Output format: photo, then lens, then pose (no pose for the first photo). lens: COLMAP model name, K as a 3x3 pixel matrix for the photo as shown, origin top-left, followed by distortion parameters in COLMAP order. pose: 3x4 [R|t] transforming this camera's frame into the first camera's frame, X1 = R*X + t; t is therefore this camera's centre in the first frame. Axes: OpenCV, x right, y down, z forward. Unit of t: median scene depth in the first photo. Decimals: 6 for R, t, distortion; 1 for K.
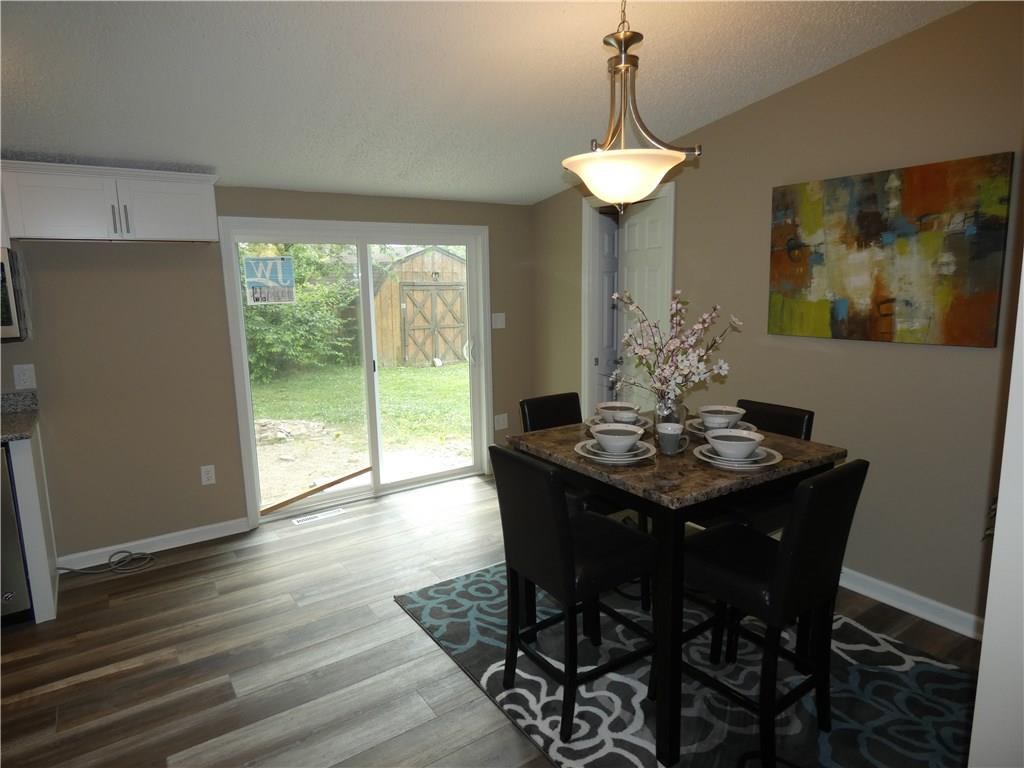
lens RADIAL K [[608.6, 0, 509.8], [0, 608.6, 386.1], [0, 0, 1]] dist [-0.007529, 0.002613]
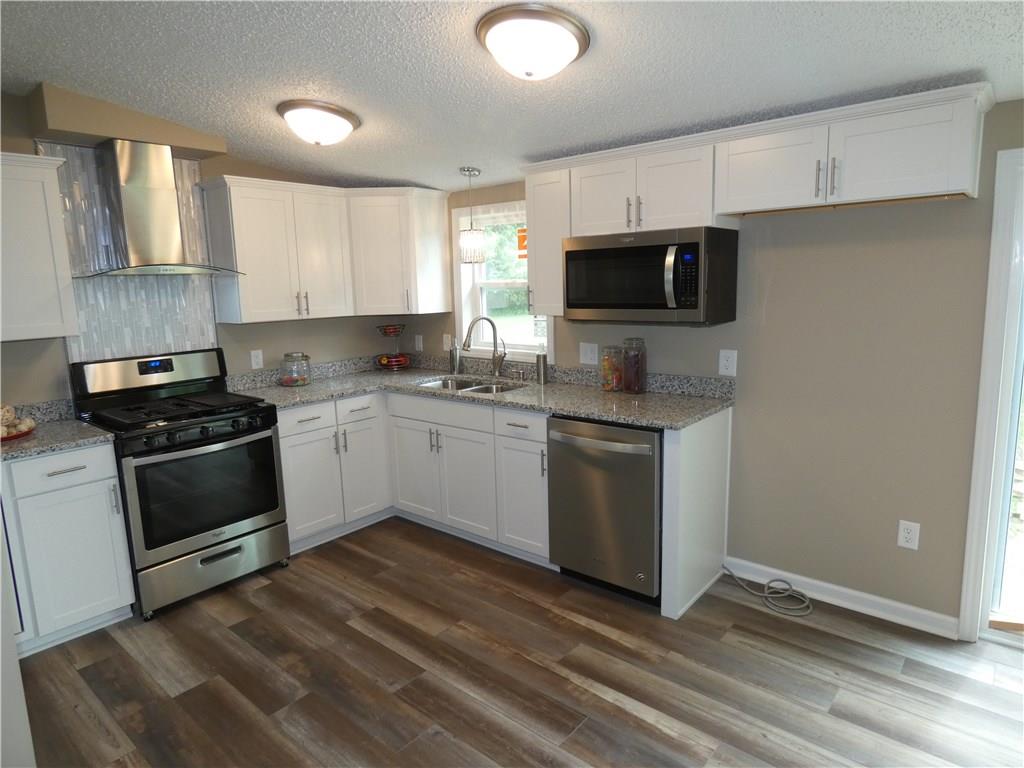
lens RADIAL K [[608.6, 0, 509.9], [0, 608.6, 381.5], [0, 0, 1]] dist [-0.007529, 0.002613]
pose [[0.261944, 0.166926, -0.950537, 0.021150], [-0.140670, 0.981013, 0.133513, -0.065964], [0.954776, 0.098739, 0.280452, 0.412131]]
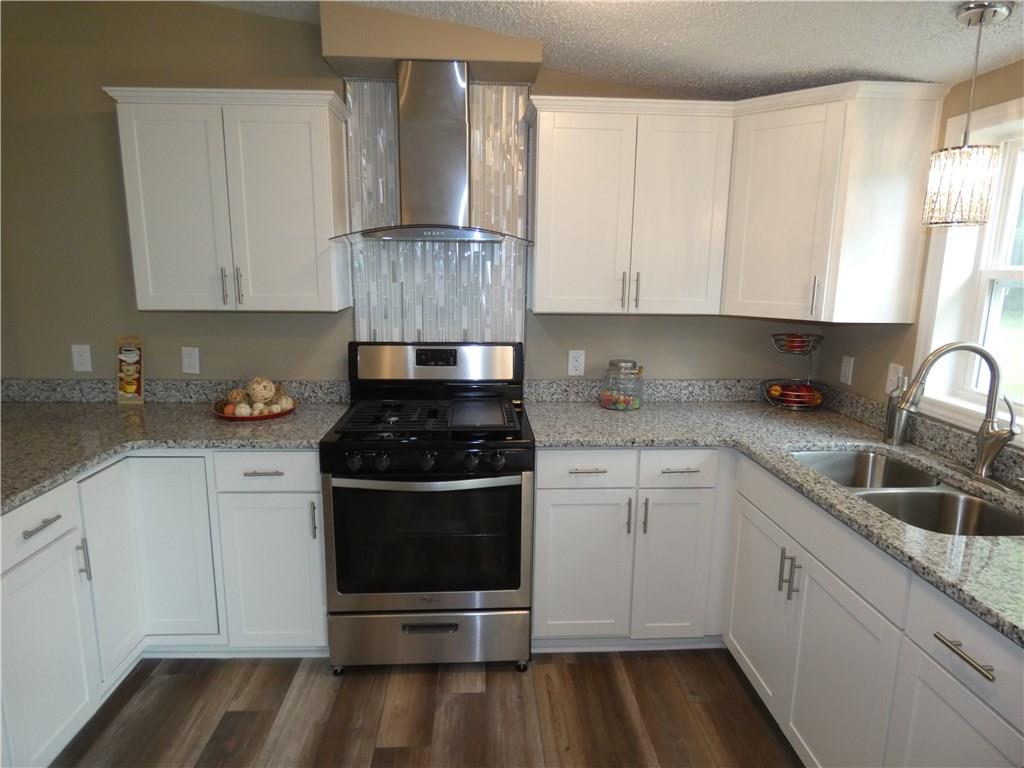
lens RADIAL K [[608.6, 0, 513.6], [0, 608.6, 379.9], [0, 0, 1]] dist [-0.007529, 0.002613]
pose [[-0.517367, 0.168807, -0.838949, -0.485747], [-0.147815, 0.947988, 0.281902, -0.087253], [0.842901, 0.269856, -0.465506, 0.607426]]
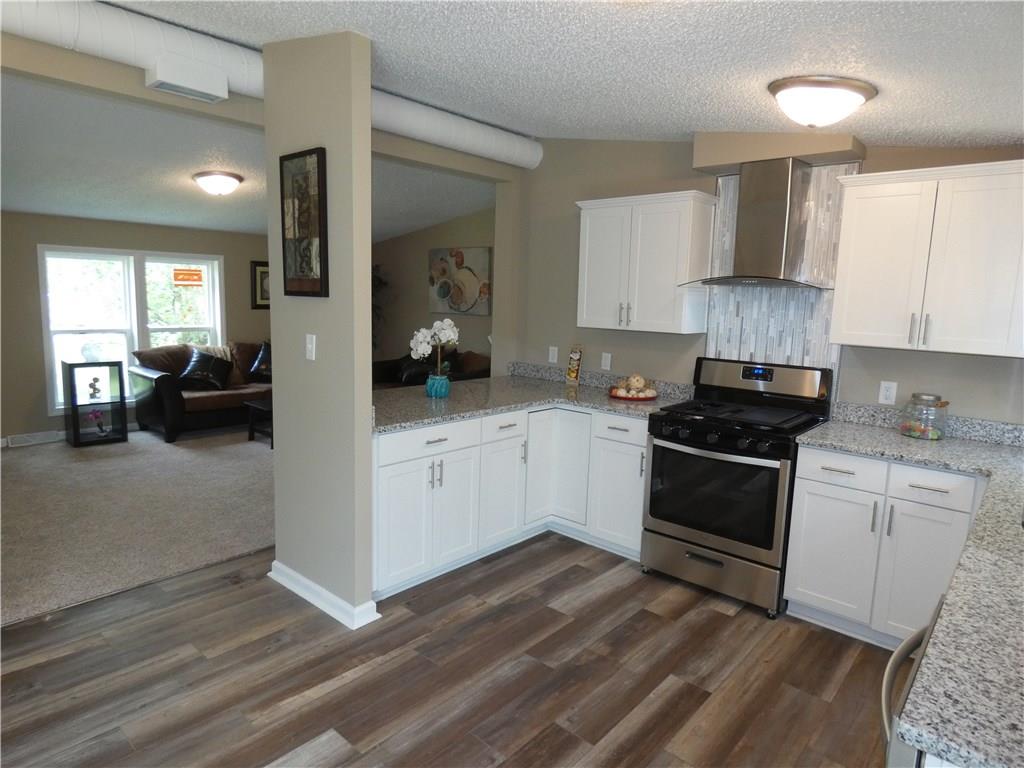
lens RADIAL K [[608.6, 0, 511.7], [0, 608.6, 379.6], [0, 0, 1]] dist [-0.007529, 0.002613]
pose [[-0.970091, 0.023679, -0.241584, -0.440814], [-0.051849, 0.952050, 0.301518, -0.164233], [0.237140, 0.305026, -0.922347, 1.032421]]
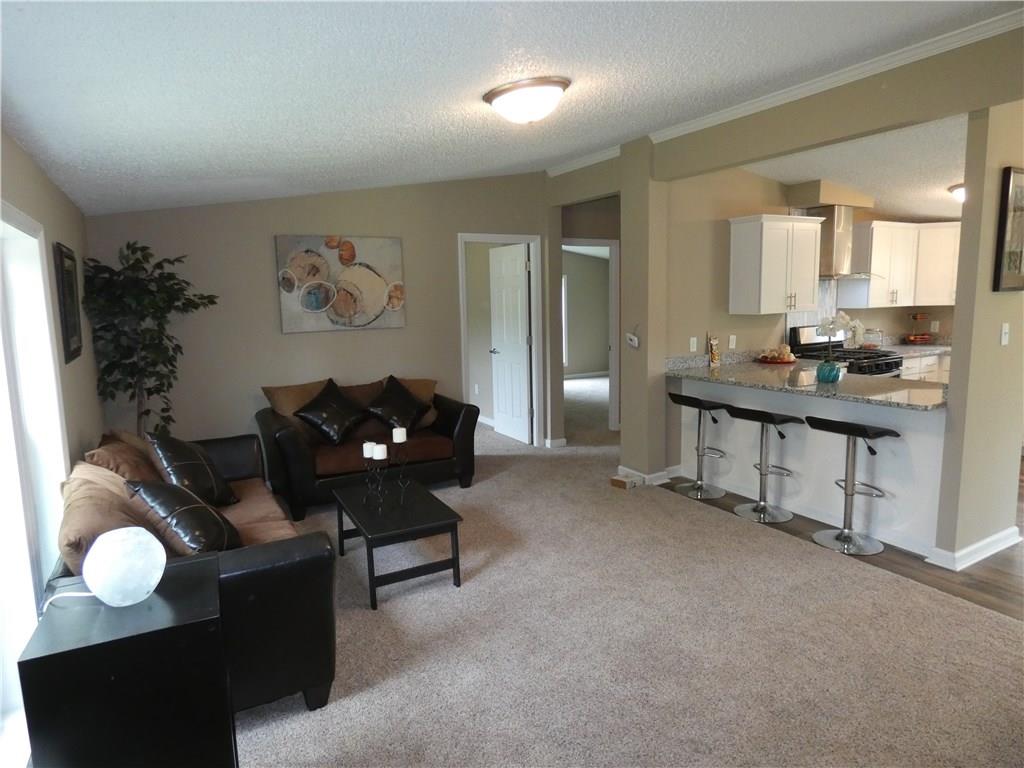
lens RADIAL K [[608.6, 0, 516.3], [0, 608.6, 388.3], [0, 0, 1]] dist [-0.007529, 0.002613]
pose [[-0.082902, 0.171141, -0.981753, 0.770737], [-0.140816, 0.973247, 0.181549, 0.097718], [0.986559, 0.153298, -0.056585, -0.662114]]
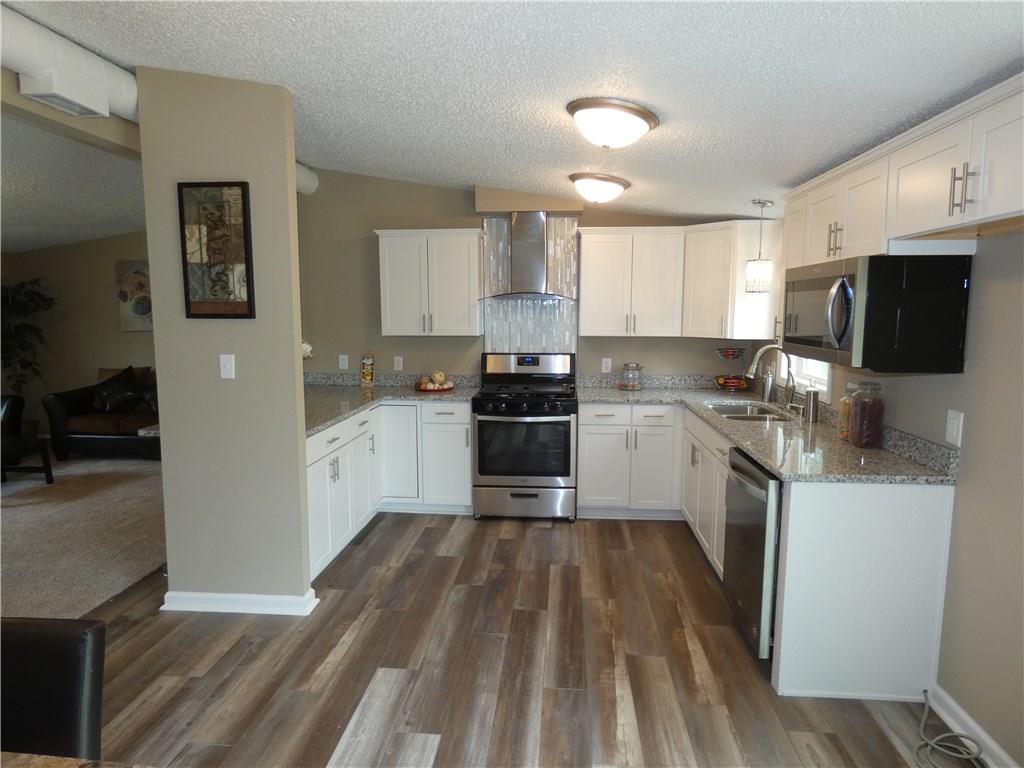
lens RADIAL K [[608.6, 0, 512.0], [0, 608.6, 379.5], [0, 0, 1]] dist [-0.007529, 0.002613]
pose [[-0.631473, 0.107808, -0.767867, 0.080564], [-0.120070, 0.964747, 0.234193, -0.177833], [0.766045, 0.240084, -0.596267, 1.021859]]
